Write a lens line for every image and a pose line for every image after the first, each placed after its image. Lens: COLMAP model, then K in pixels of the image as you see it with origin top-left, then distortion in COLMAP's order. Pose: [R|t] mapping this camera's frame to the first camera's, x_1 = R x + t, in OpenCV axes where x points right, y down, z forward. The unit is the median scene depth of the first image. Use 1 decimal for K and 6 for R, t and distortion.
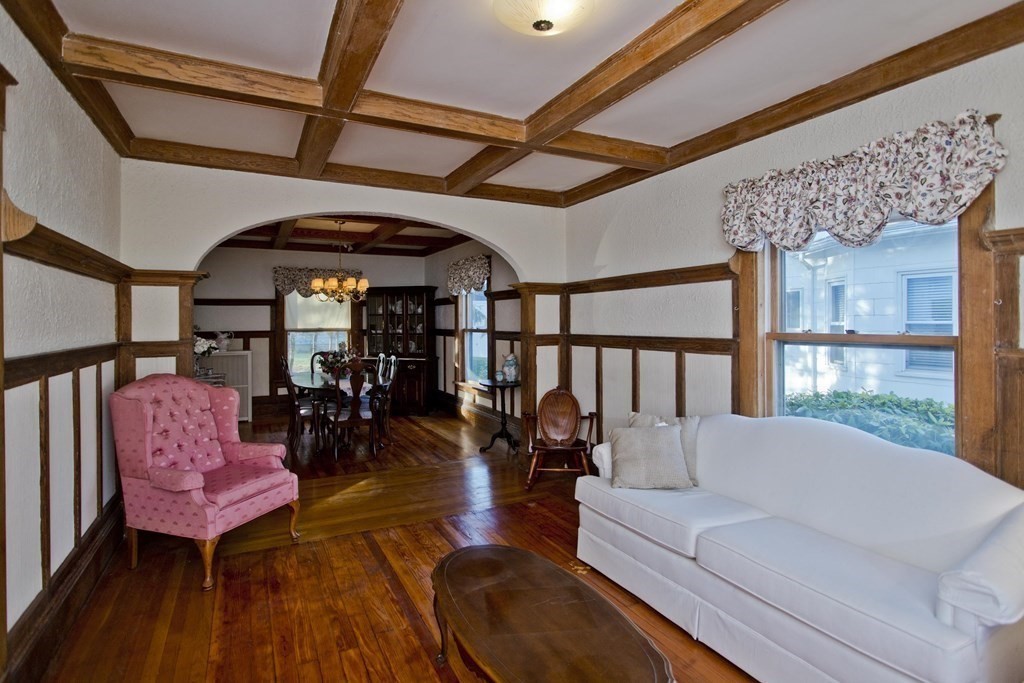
lens RADIAL K [[525.6, 0, 512.1], [0, 525.6, 318.0], [0, 0, 1]] dist [-0.004298, 0.001867]
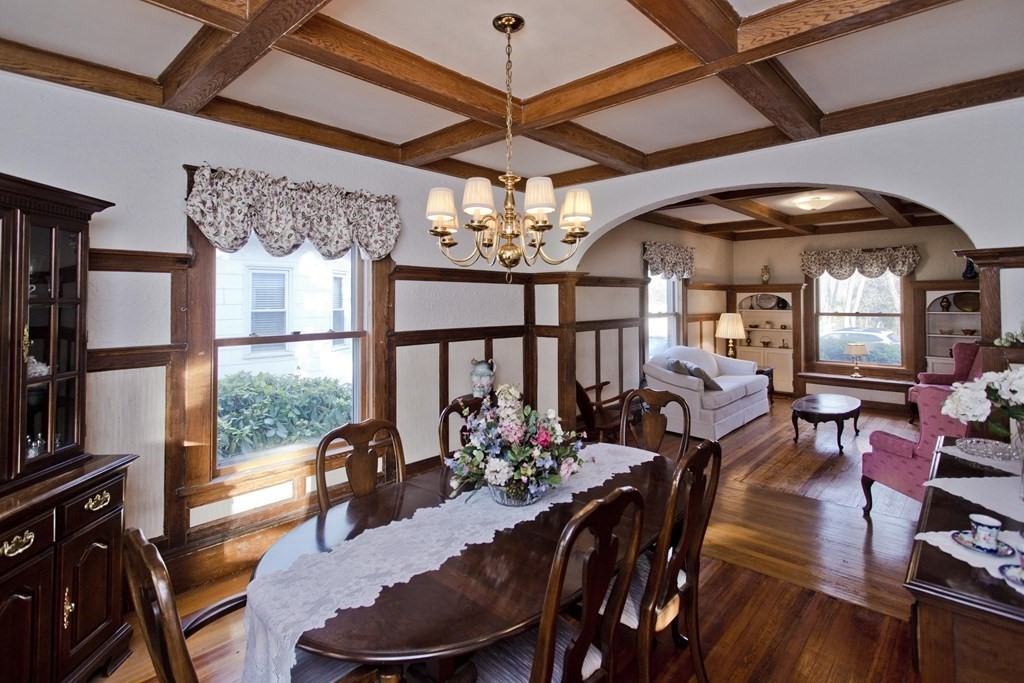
lens RADIAL K [[516.6, 0, 497.8], [0, 516.6, 289.6], [0, 0, 1]] dist [0.000636, 0.000202]
pose [[-0.329592, 0.024658, 0.943801, -1.159080], [0.002460, 0.999678, -0.025259, -0.015847], [-0.944120, -0.006003, -0.329547, 2.039976]]
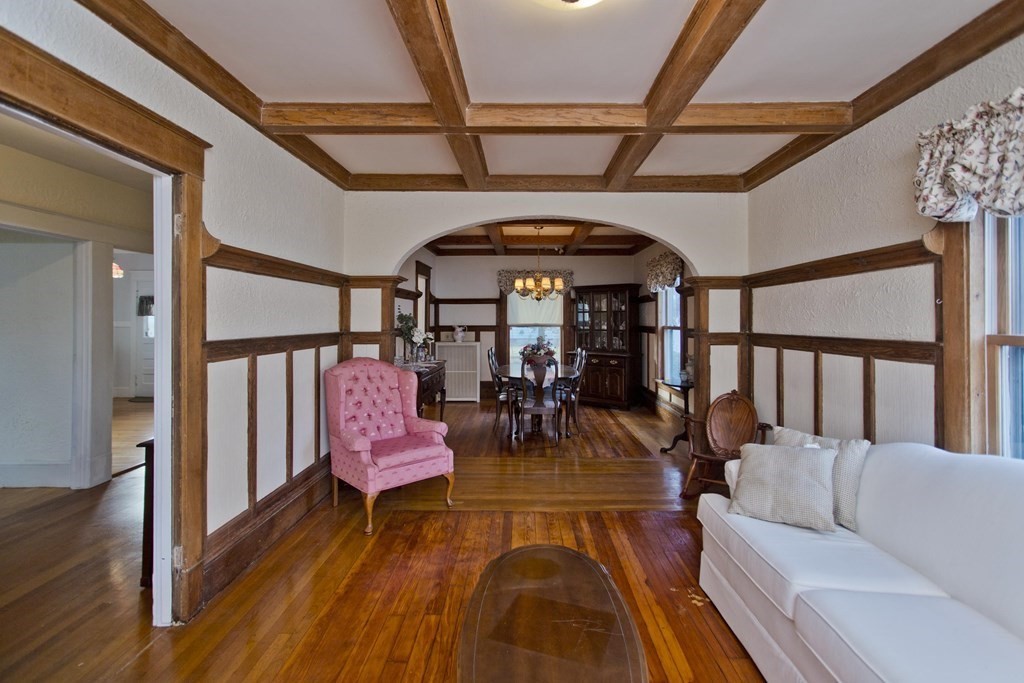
lens RADIAL K [[496.5, 0, 517.5], [0, 496.5, 313.2], [0, 0, 1]] dist [0.002666, 0.001403]
pose [[0.886381, 0.000757, -0.462956, 0.215139], [-0.003024, 0.999987, -0.004155, 0.003021], [0.462947, 0.005083, 0.886371, 0.103046]]
